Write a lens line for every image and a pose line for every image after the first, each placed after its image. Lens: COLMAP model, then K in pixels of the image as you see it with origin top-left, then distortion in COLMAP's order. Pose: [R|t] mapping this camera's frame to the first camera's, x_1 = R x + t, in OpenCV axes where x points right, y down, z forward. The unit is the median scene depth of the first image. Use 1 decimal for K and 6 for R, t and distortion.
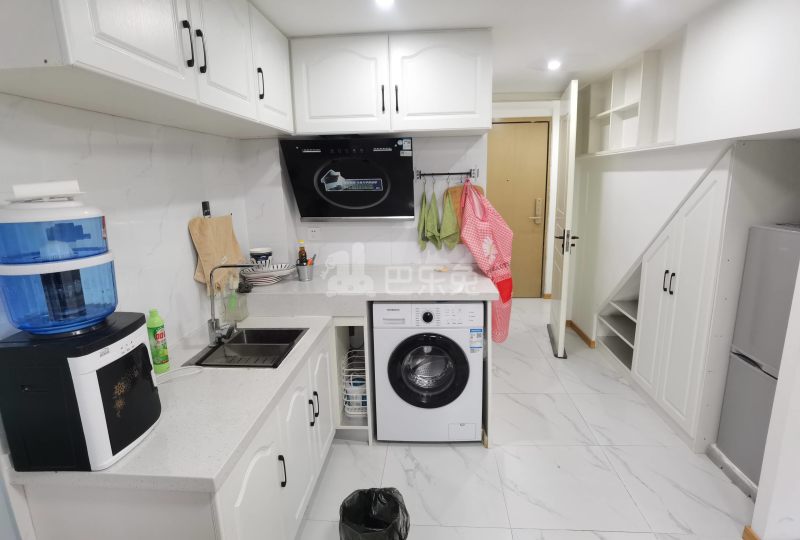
lens RADIAL K [[414.4, 0, 409.6], [0, 414.4, 265.4], [0, 0, 1]] dist [-0.030873, 0.002260]
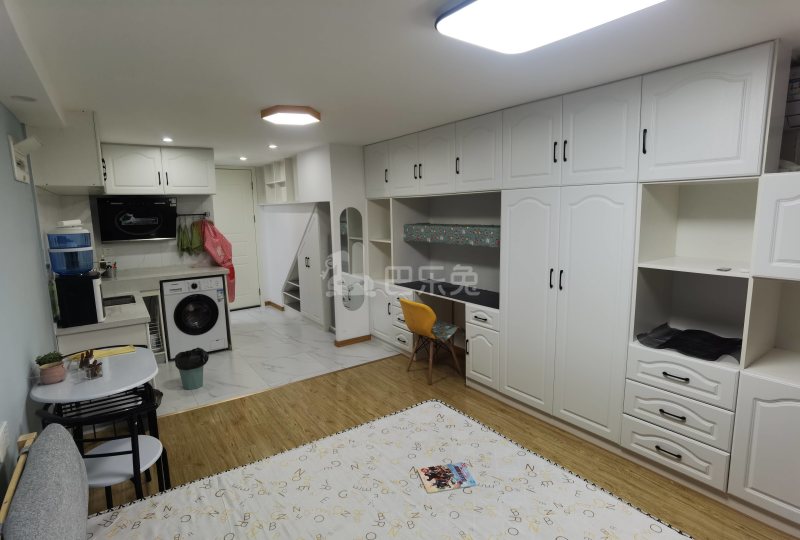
lens RADIAL K [[414.4, 0, 398.2], [0, 414.4, 273.3], [0, 0, 1]] dist [-0.030873, 0.002260]
pose [[0.788651, -0.086377, 0.608744, -0.358086], [0.125985, 0.991777, -0.022491, 0.217791], [-0.601795, 0.094430, 0.793048, -1.098893]]
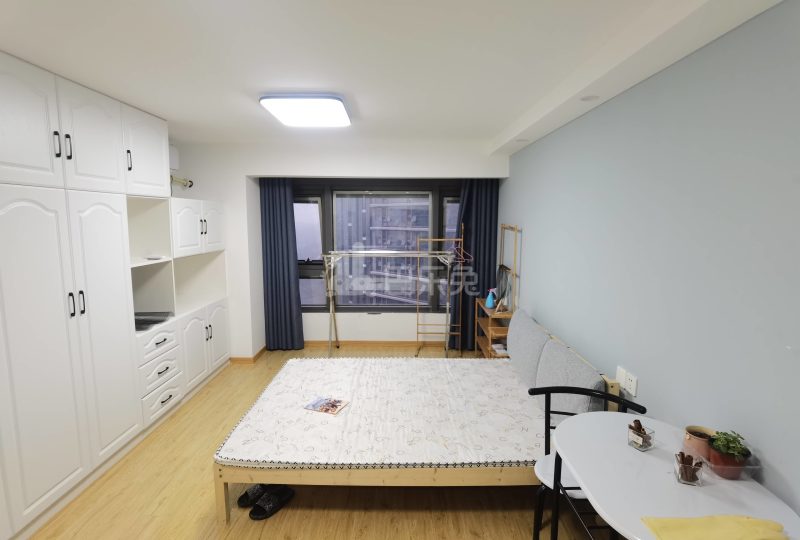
lens RADIAL K [[414.4, 0, 398.8], [0, 414.4, 270.1], [0, 0, 1]] dist [-0.030873, 0.002260]
pose [[-0.998507, 0.030694, -0.045175, 0.004236], [0.014523, 0.946580, 0.322141, -0.091658], [0.052650, 0.321005, -0.945613, 0.430964]]
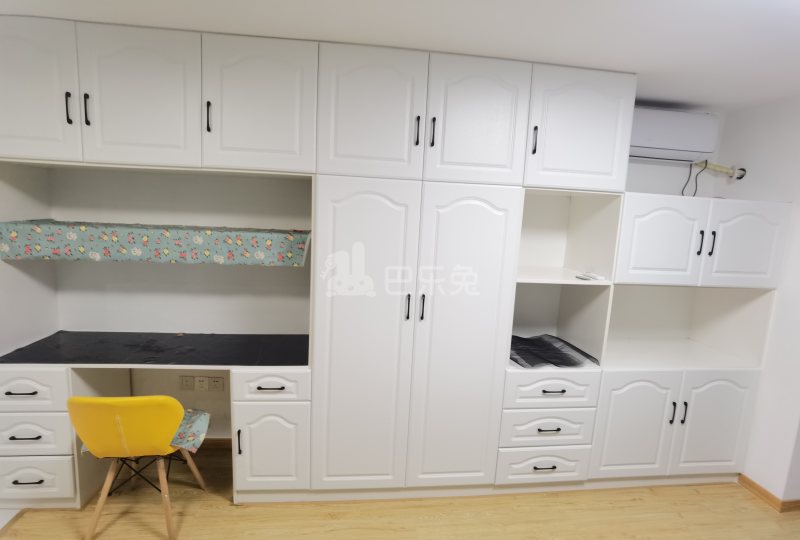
lens RADIAL K [[447.0, 0, 412.8], [0, 447.0, 269.6], [0, 0, 1]] dist [-0.035613, 0.010591]
pose [[-0.179318, -0.140277, 0.973739, -0.180870], [0.152389, 0.973875, 0.168359, 0.035196], [-0.971917, 0.178577, -0.153257, -0.318272]]
